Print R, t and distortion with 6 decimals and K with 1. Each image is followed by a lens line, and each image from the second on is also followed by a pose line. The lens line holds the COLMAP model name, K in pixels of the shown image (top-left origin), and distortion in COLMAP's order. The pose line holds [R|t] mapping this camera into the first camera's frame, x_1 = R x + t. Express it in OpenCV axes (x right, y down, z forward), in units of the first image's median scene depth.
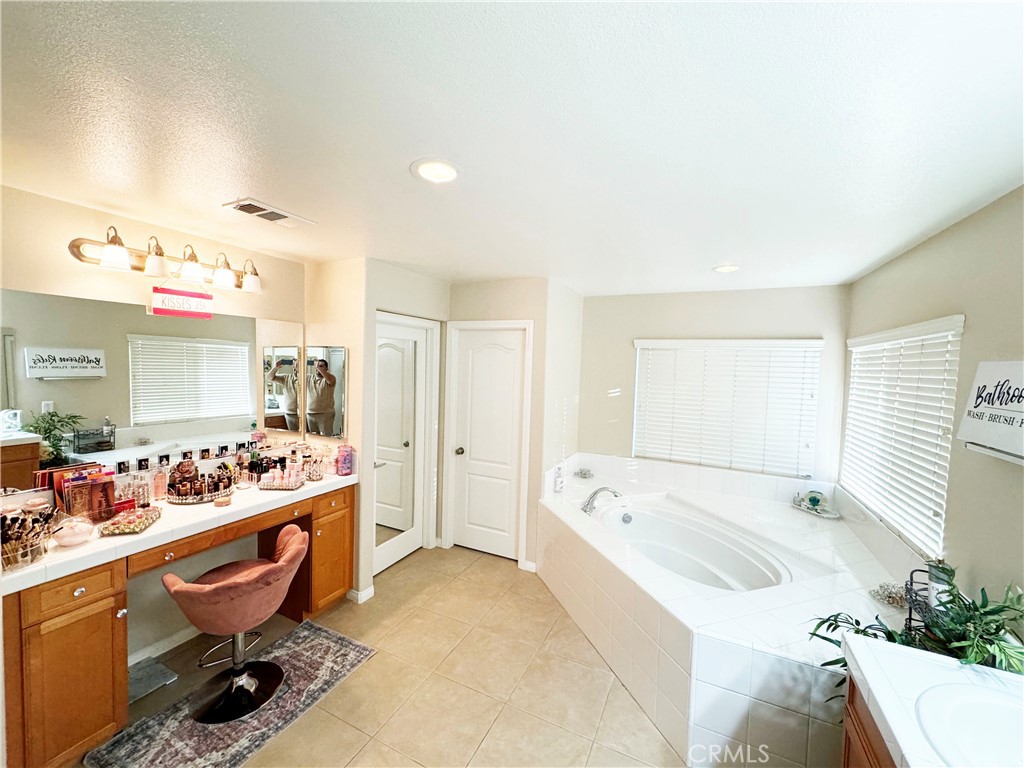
lens RADIAL K [[407.7, 0, 511.3], [0, 407.7, 385.6], [0, 0, 1]] dist [-0.004232, 0.000647]
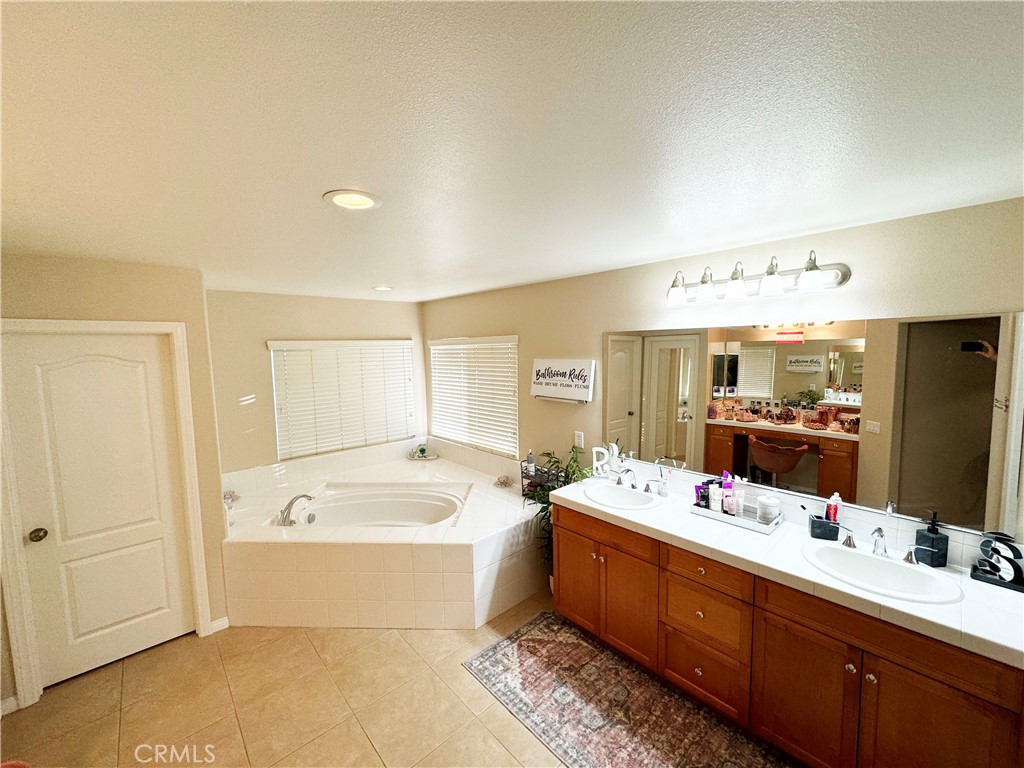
lens RADIAL K [[407.7, 0, 511.9], [0, 407.7, 382.9], [0, 0, 1]] dist [-0.004232, 0.000647]
pose [[0.373345, -0.119458, 0.919969, -0.467888], [0.081682, 0.992056, 0.095670, -0.075391], [-0.924089, 0.039427, 0.380137, 0.138082]]
